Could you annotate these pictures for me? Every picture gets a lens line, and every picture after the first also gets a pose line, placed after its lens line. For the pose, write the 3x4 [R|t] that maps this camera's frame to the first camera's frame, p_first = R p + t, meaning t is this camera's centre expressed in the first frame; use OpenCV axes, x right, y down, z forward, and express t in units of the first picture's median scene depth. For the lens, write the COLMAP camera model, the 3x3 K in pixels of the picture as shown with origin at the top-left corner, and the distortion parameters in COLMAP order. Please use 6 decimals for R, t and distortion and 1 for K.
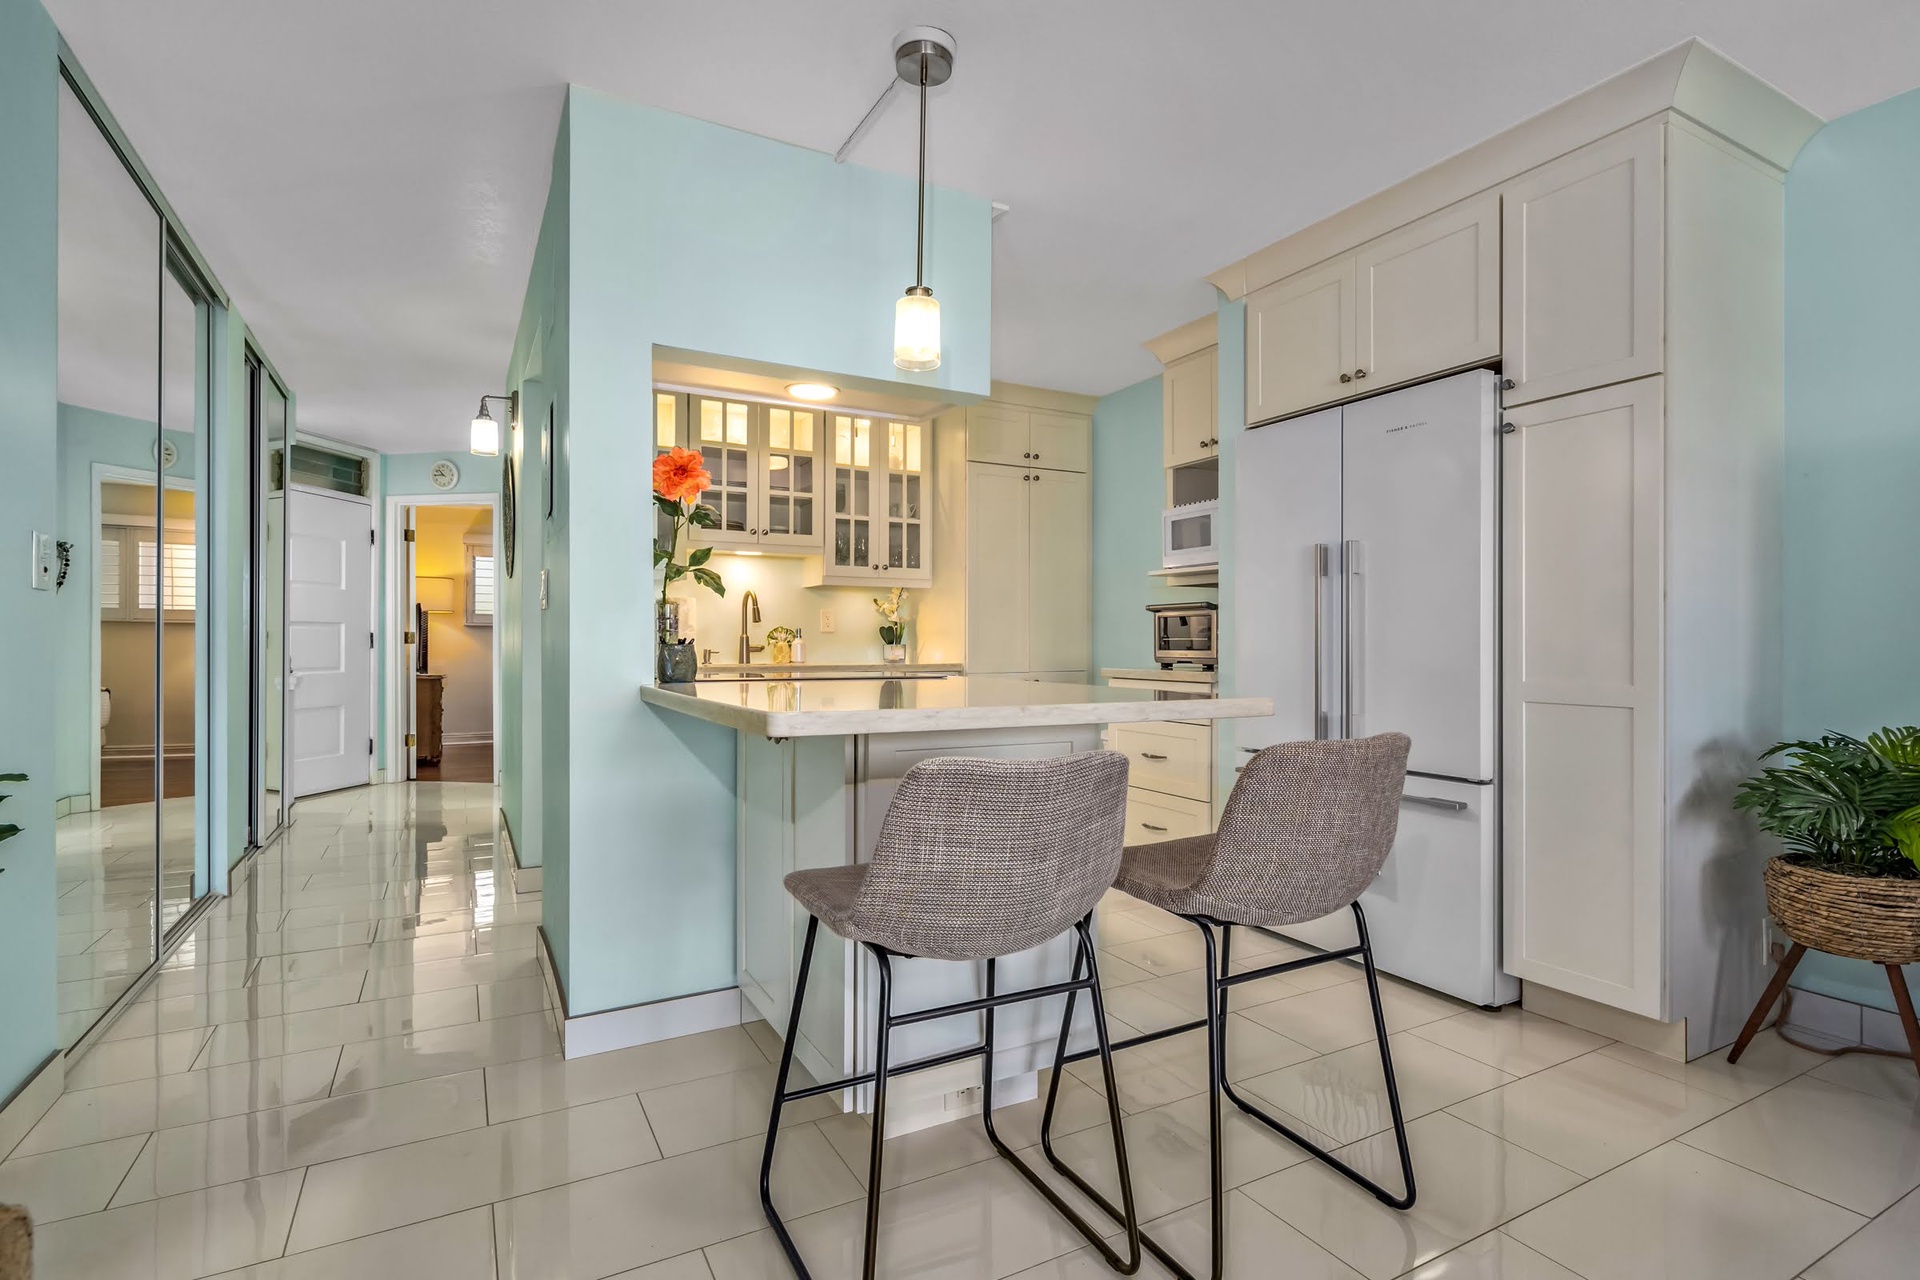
lens RADIAL K [[902.0, 0, 922.8], [0, 902.0, 647.0], [0, 0, 1]] dist [-0.014815, 0.001983]
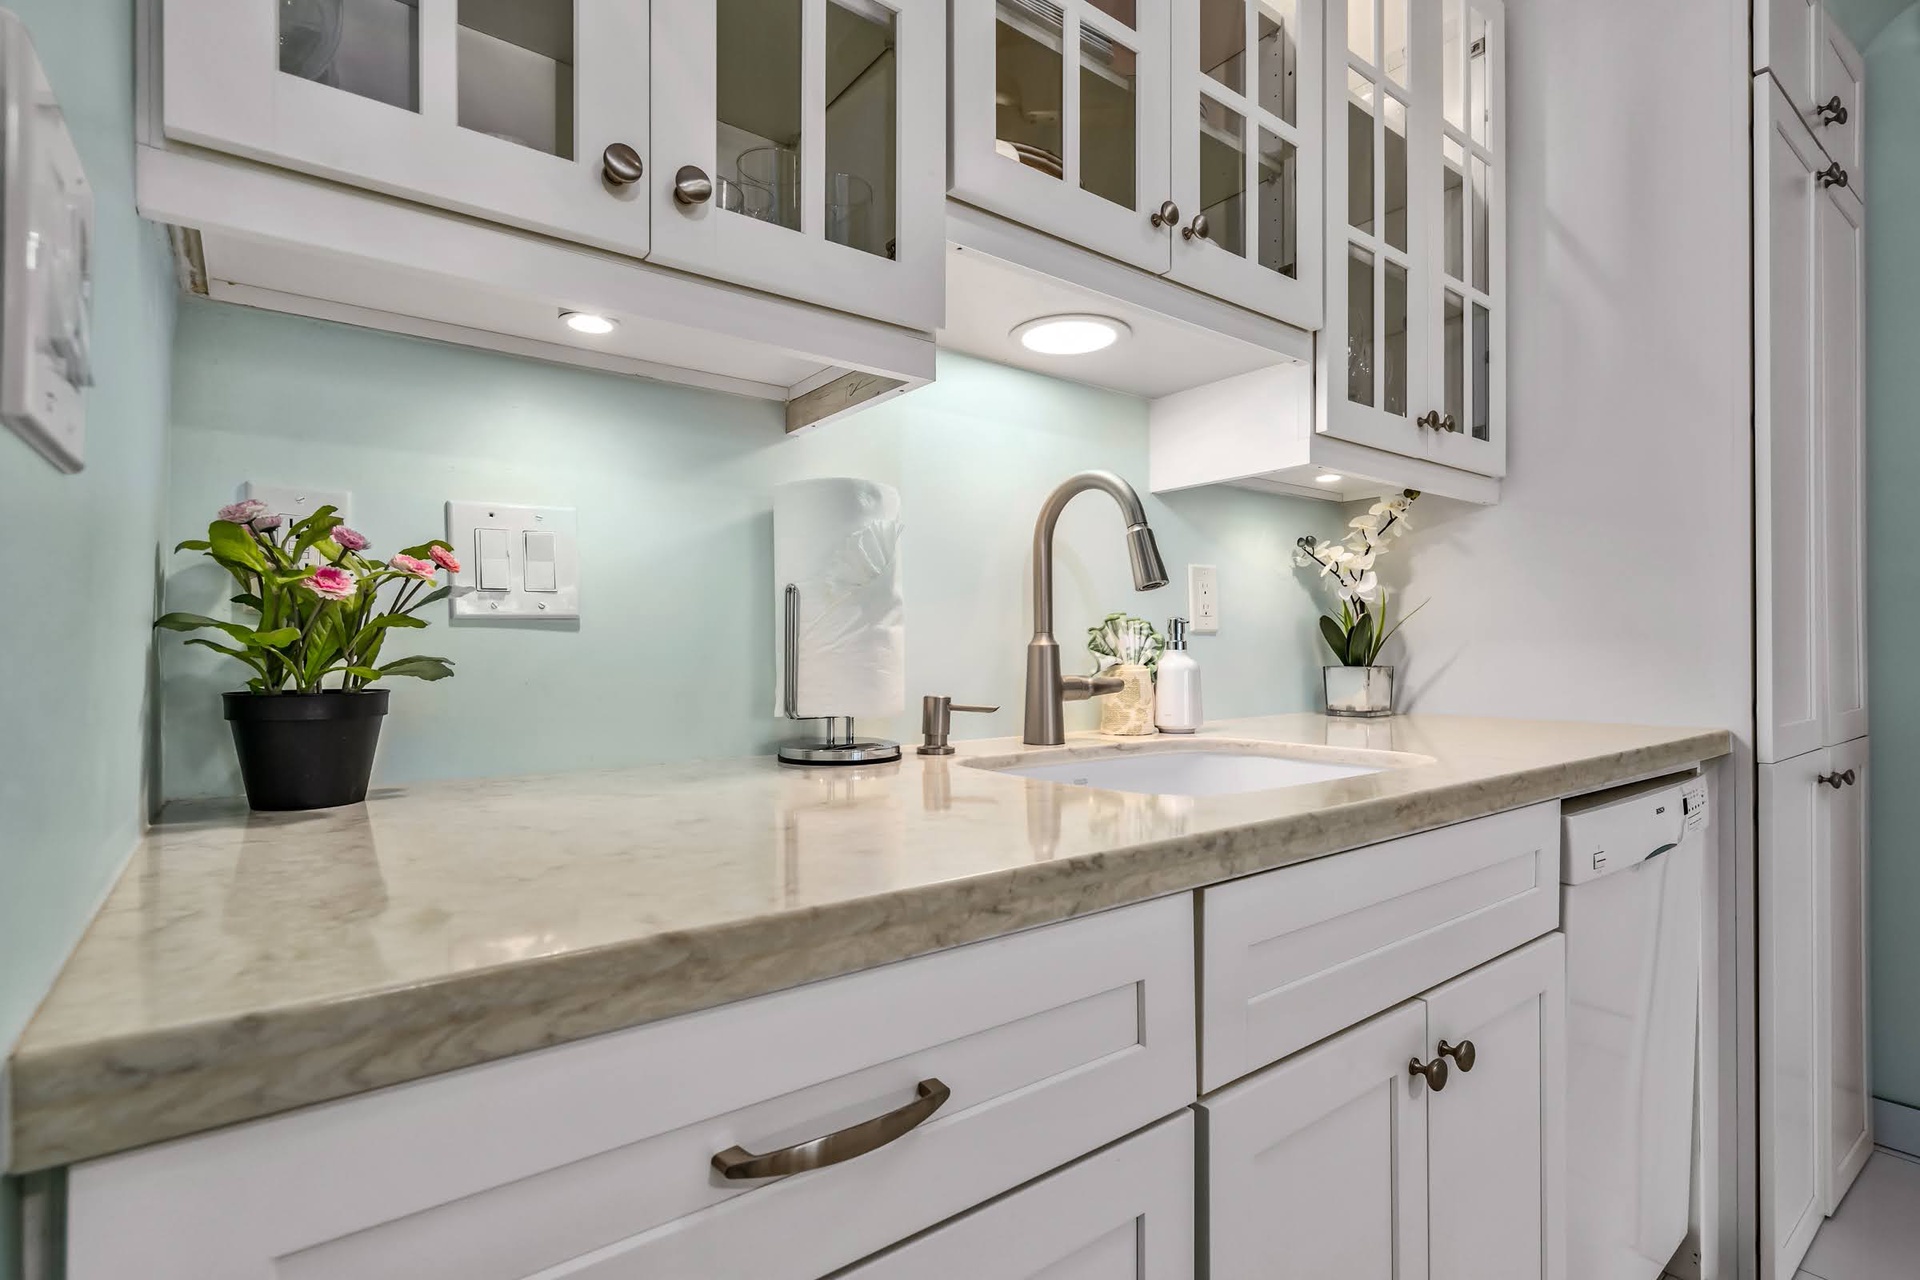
lens RADIAL K [[902.0, 0, 912.9], [0, 902.0, 651.6], [0, 0, 1]] dist [-0.014815, 0.001983]
pose [[0.990441, 0.000792, 0.137936, -0.275646], [-0.000207, 0.999991, -0.004255, -0.007938], [-0.137938, 0.004186, 0.990432, 0.732378]]
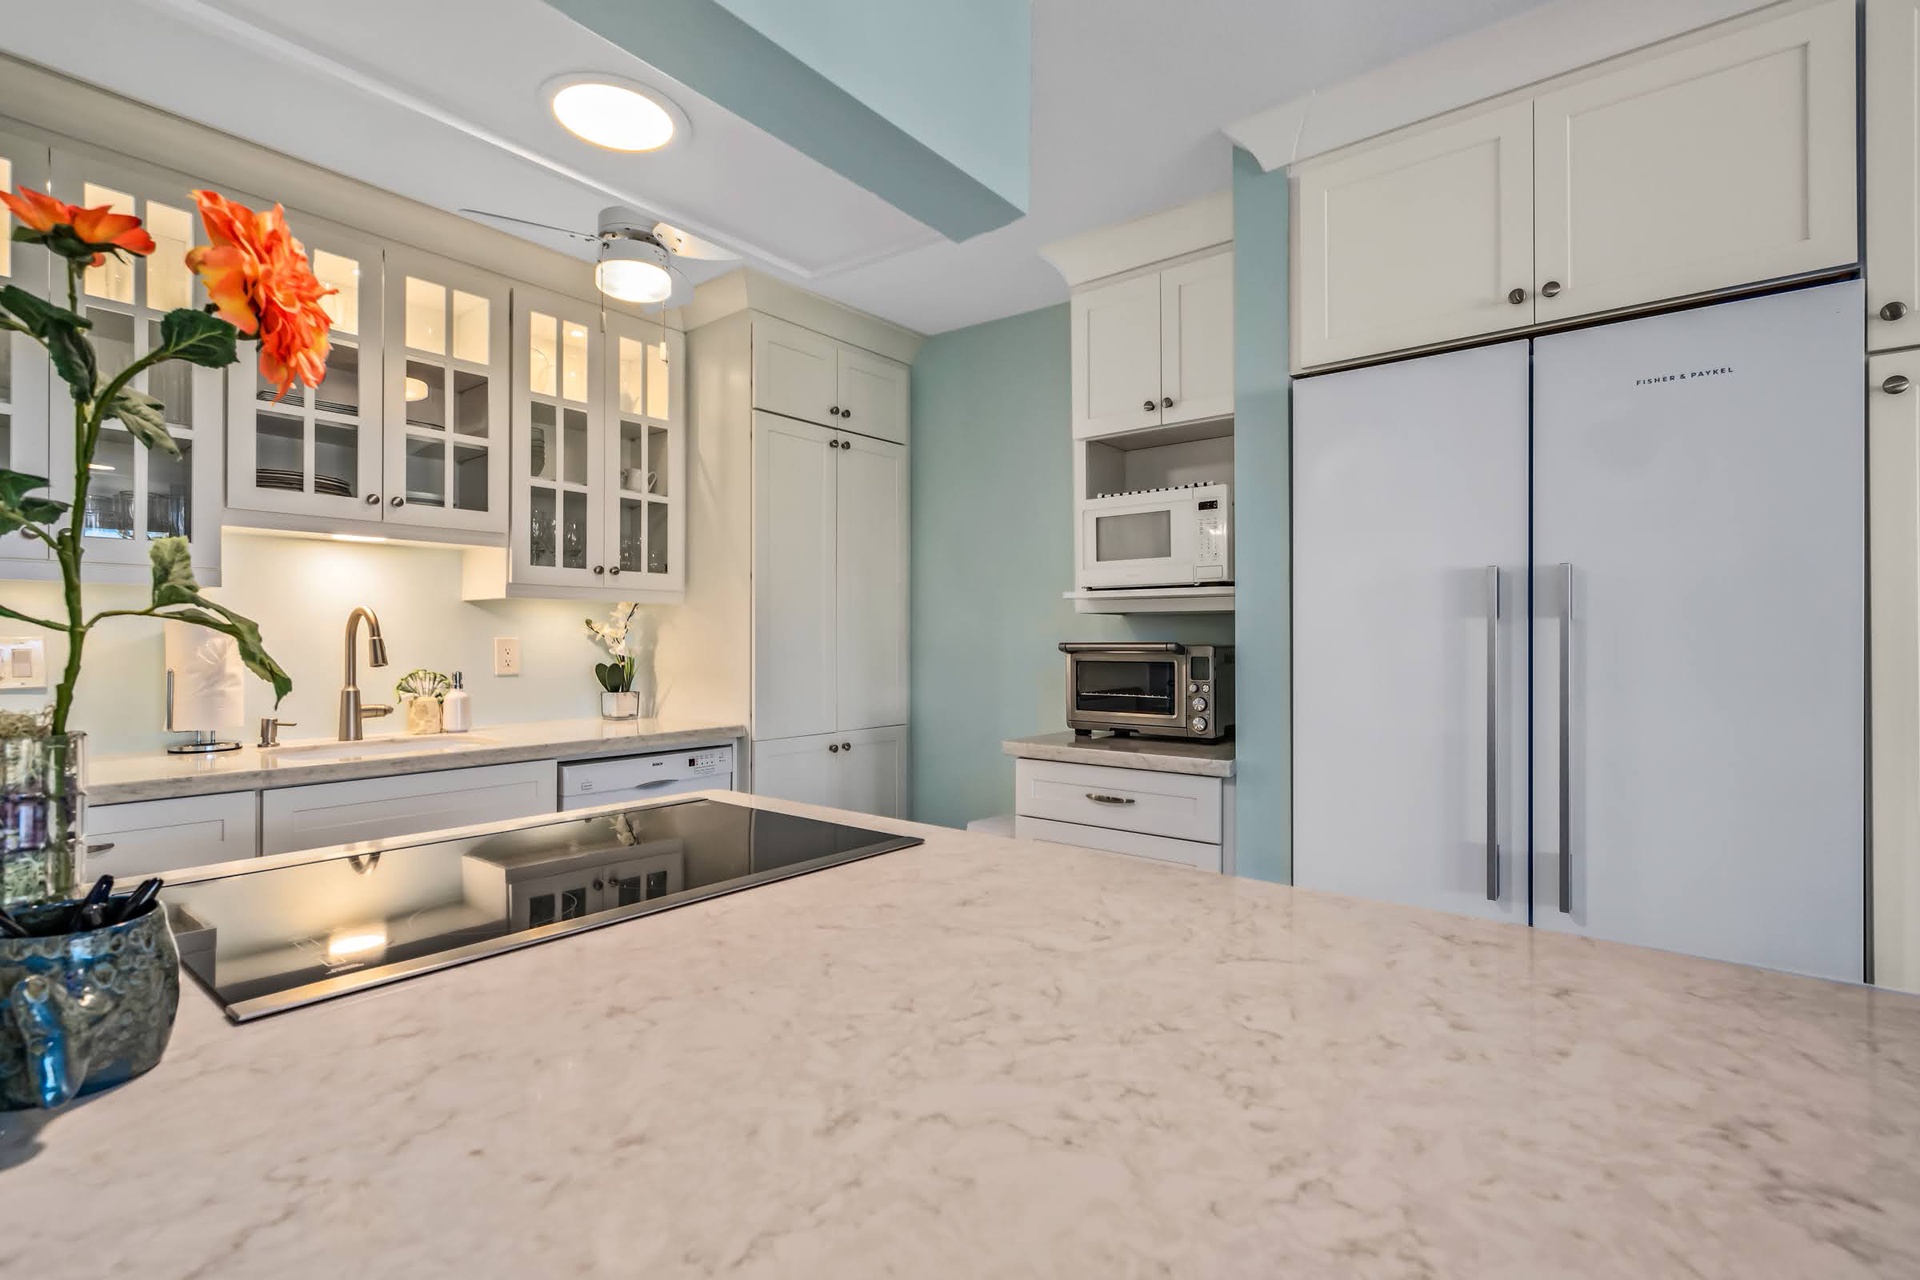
lens RADIAL K [[902.0, 0, 908.8], [0, 902.0, 641.1], [0, 0, 1]] dist [-0.014815, 0.001983]
pose [[0.927963, -0.000011, 0.372673, -0.085691], [0.001299, 0.999994, -0.003205, -0.039084], [-0.372671, 0.003458, 0.927957, 0.364191]]
